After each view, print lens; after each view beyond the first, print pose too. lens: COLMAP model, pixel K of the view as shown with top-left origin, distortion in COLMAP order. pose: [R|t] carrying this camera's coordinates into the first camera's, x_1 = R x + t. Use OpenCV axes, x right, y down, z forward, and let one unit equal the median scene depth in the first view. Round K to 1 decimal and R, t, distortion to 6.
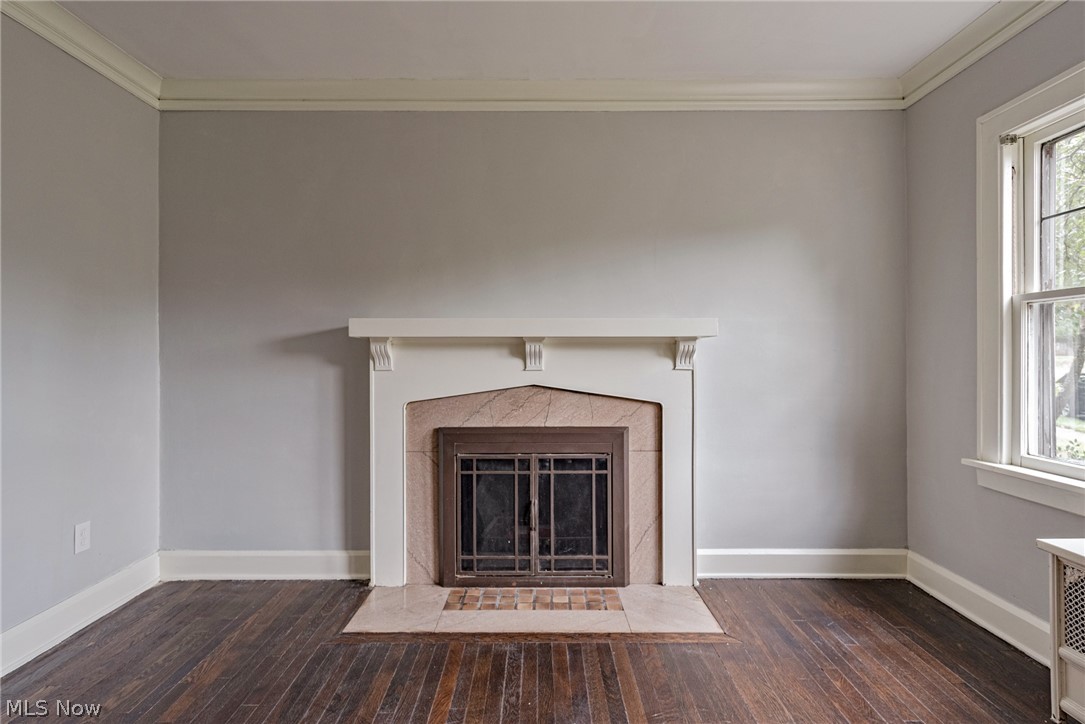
lens RADIAL K [[576.9, 0, 545.1], [0, 576.9, 351.0], [0, 0, 1]] dist [0.001644, -0.000271]
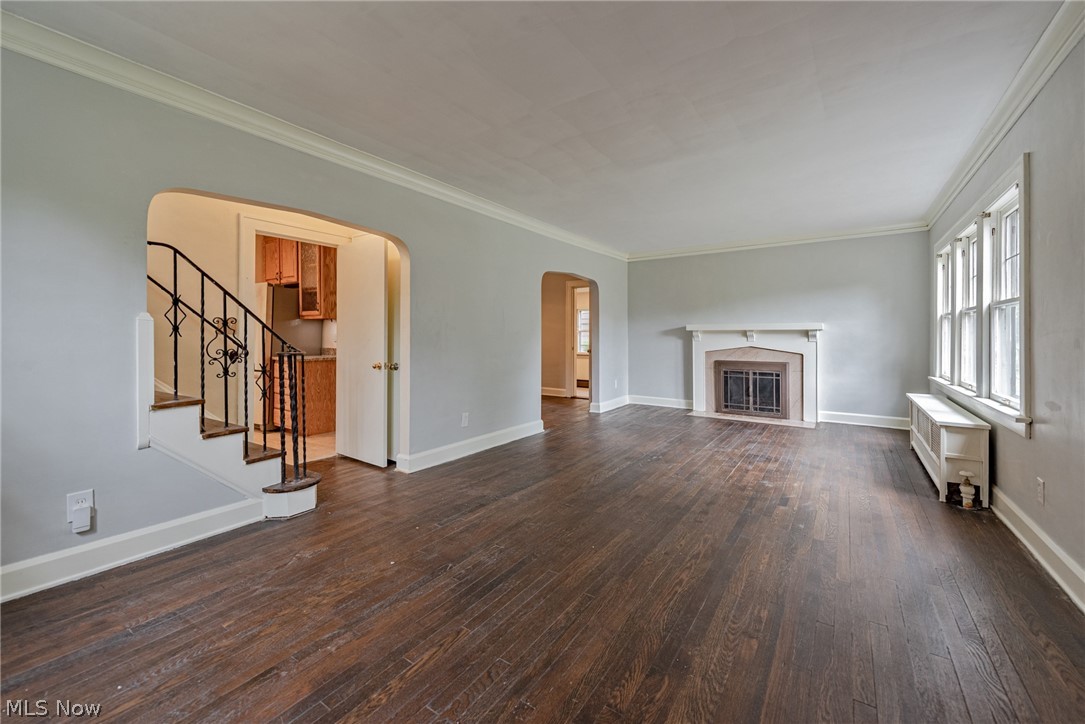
lens RADIAL K [[430.4, 0, 539.9], [0, 430.4, 329.5], [0, 0, 1]] dist [-0.000554, 0.000222]
pose [[0.821033, -0.006332, -0.570845, 0.346049], [-0.001630, 0.999908, -0.013435, 0.004184], [0.570878, 0.011961, 0.820948, -1.379453]]
